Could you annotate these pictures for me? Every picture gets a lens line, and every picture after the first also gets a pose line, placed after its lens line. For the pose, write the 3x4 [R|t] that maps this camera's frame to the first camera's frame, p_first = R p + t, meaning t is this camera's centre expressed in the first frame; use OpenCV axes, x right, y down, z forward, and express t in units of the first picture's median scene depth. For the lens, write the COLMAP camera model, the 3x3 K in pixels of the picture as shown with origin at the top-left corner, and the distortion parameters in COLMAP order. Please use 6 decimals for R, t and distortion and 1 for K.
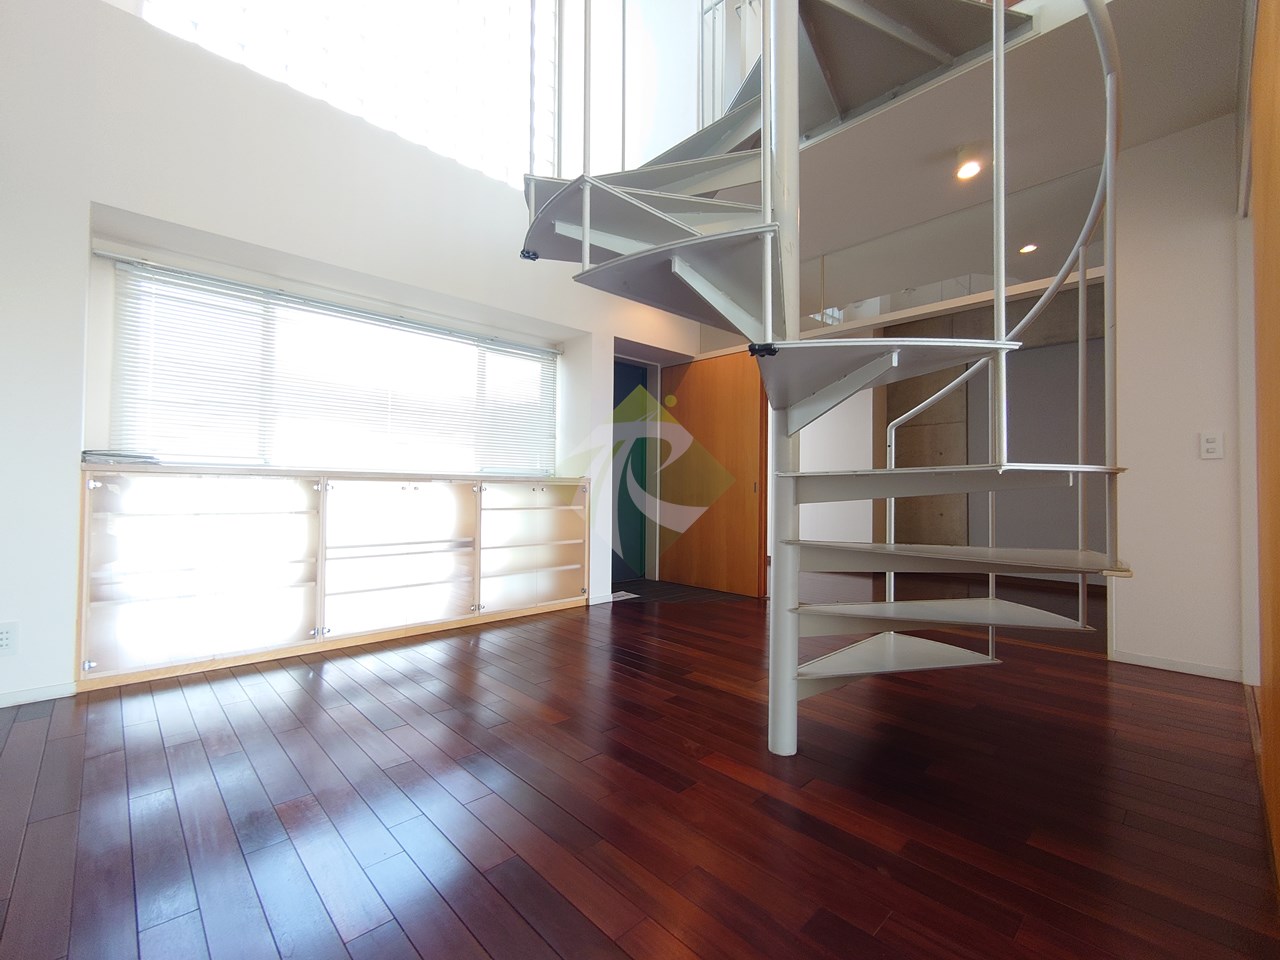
lens RADIAL K [[550.1, 0, 640.4], [0, 550.1, 483.7], [0, 0, 1]] dist [0.001373, -0.000073]
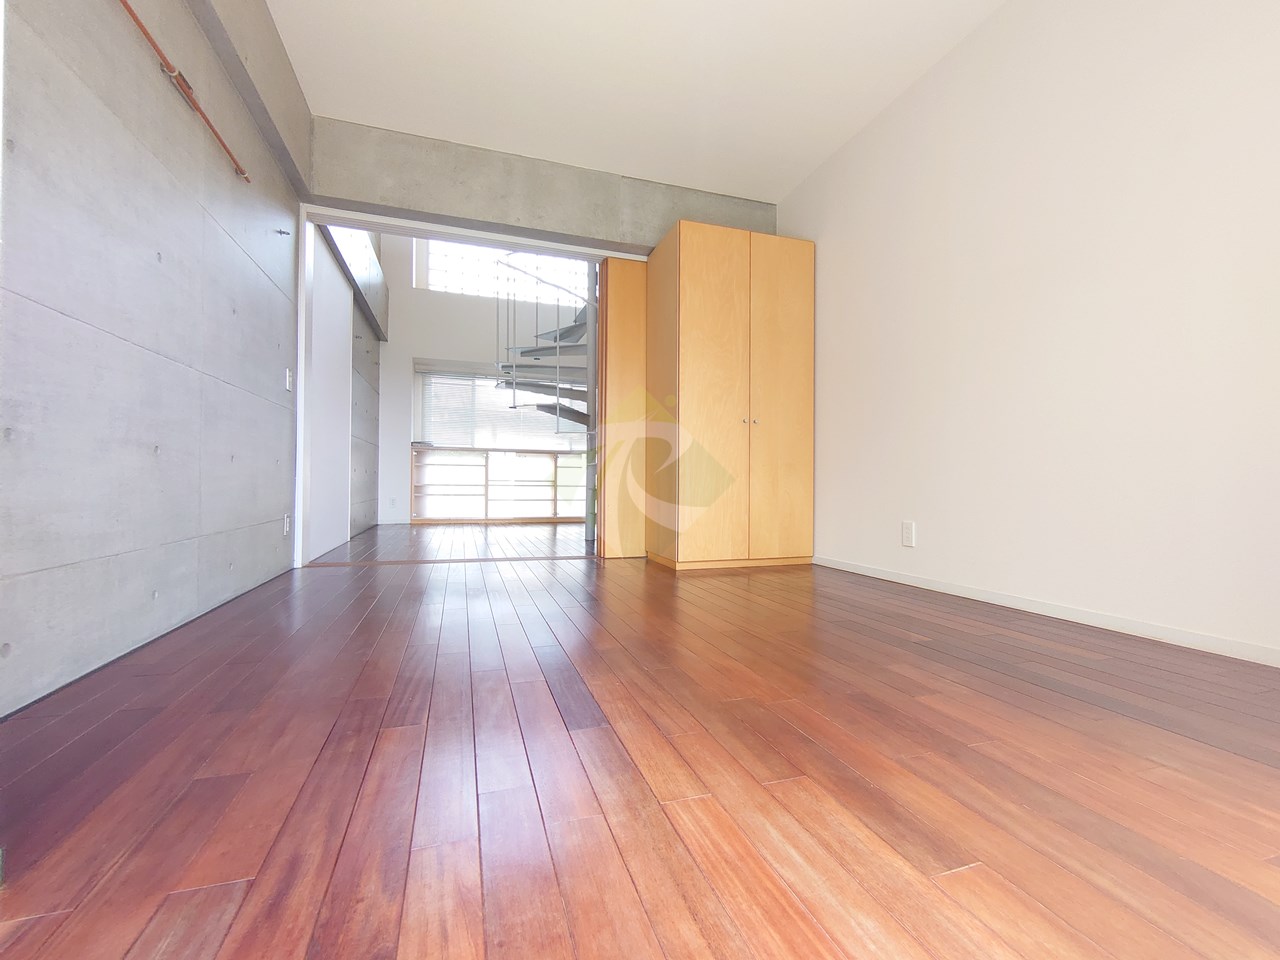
lens RADIAL K [[550.1, 0, 640.2], [0, 550.1, 479.7], [0, 0, 1]] dist [0.001373, -0.000073]
pose [[0.898655, -0.007427, -0.438593, 1.067377], [0.013055, 0.999867, 0.009818, 0.097124], [0.438461, -0.014549, 0.898632, -0.860600]]
